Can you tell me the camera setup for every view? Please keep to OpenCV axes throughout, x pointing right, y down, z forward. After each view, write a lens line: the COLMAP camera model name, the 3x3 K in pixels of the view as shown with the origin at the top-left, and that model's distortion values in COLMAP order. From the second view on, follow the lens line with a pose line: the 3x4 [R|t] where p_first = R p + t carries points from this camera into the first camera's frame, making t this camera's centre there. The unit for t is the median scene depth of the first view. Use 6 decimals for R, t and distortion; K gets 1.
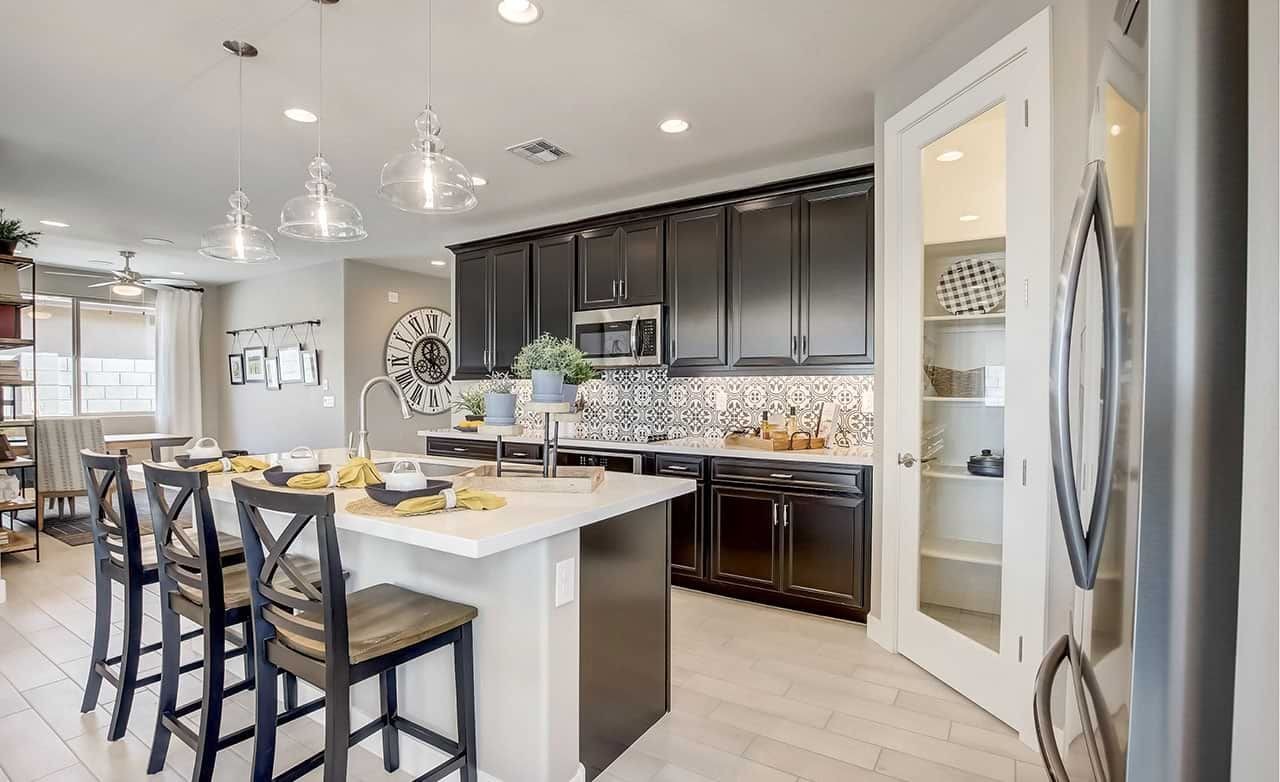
lens RADIAL K [[594.7, 0, 651.2], [0, 594.7, 396.2], [0, 0, 1]] dist [-0.014675, 0.000143]
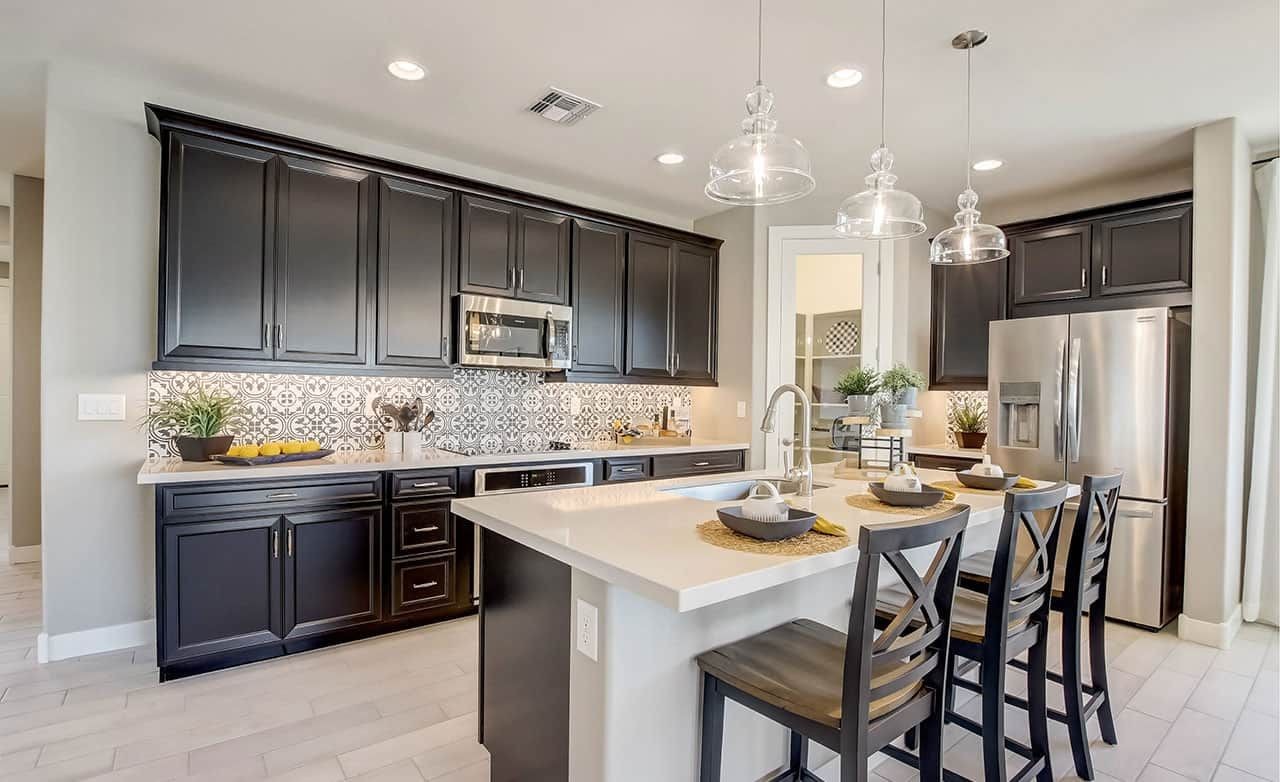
lens RADIAL K [[594.7, 0, 651.7], [0, 594.7, 397.1], [0, 0, 1]] dist [-0.014675, 0.000143]
pose [[0.340880, 0.002738, 0.940103, -0.784982], [-0.005841, 0.999983, -0.000794, -0.006904], [-0.940089, -0.005220, 0.340890, 0.503447]]
